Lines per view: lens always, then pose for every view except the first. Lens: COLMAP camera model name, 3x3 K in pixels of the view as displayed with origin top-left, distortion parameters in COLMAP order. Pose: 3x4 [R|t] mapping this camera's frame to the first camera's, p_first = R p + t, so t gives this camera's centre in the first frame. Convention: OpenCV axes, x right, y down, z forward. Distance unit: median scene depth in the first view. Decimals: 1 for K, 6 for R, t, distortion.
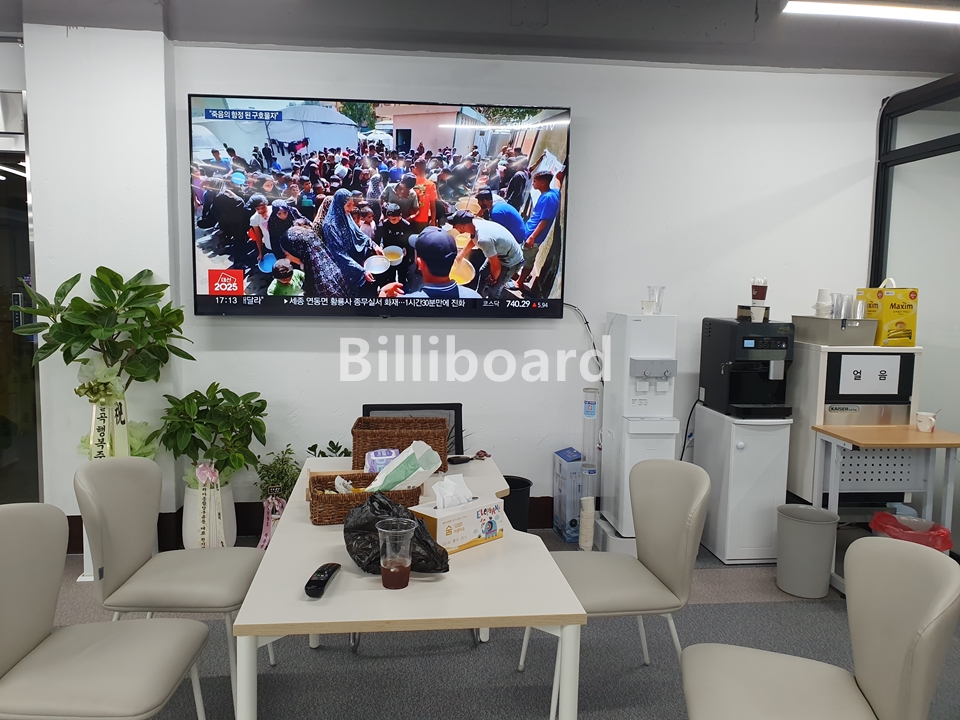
lens RADIAL K [[743.2, 0, 481.6], [0, 743.2, 362.3], [0, 0, 1]] dist [0.004778, -0.007021]
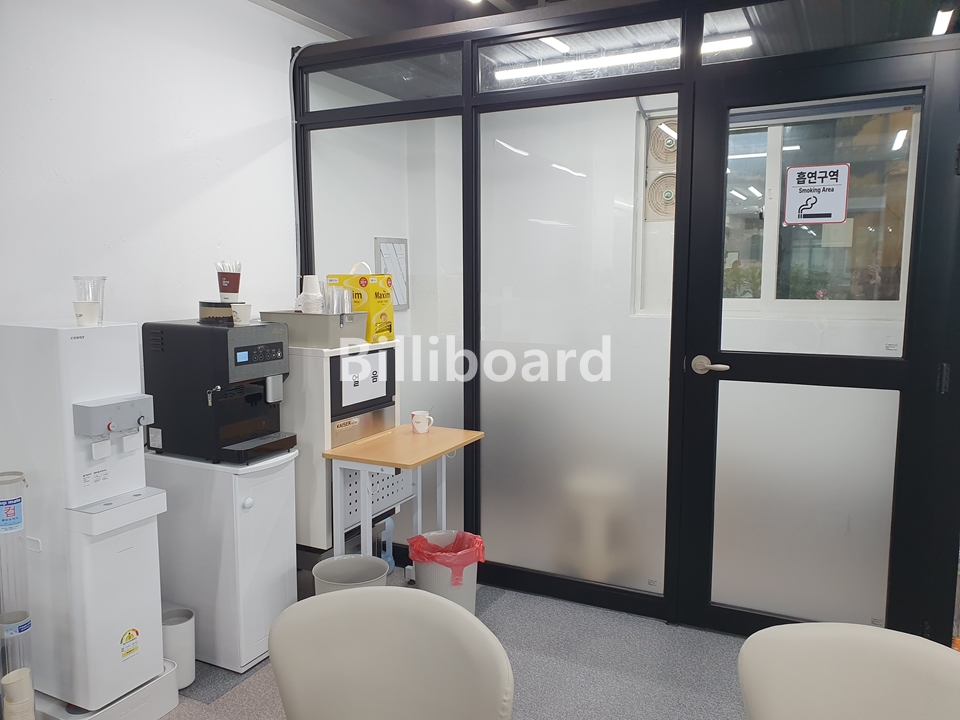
lens RADIAL K [[743.2, 0, 485.2], [0, 743.2, 361.7], [0, 0, 1]] dist [0.004778, -0.007021]
pose [[0.524122, -0.114806, 0.843870, -0.109970], [0.090638, 0.992764, 0.078768, -0.054813], [-0.846807, 0.035202, 0.530735, 0.435156]]
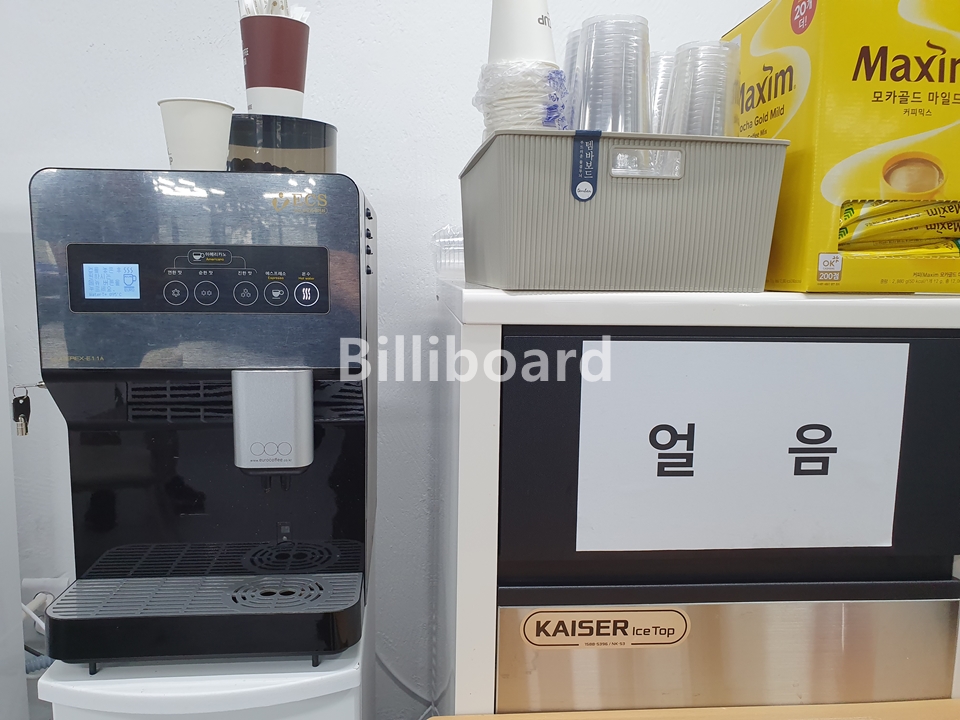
lens RADIAL K [[743.2, 0, 484.2], [0, 743.2, 360.5], [0, 0, 1]] dist [0.004778, -0.007021]
pose [[0.999968, -0.004208, 0.006736, 0.451525], [0.003925, 0.999131, 0.041501, -0.012795], [-0.006904, -0.041473, 0.999116, 0.807105]]
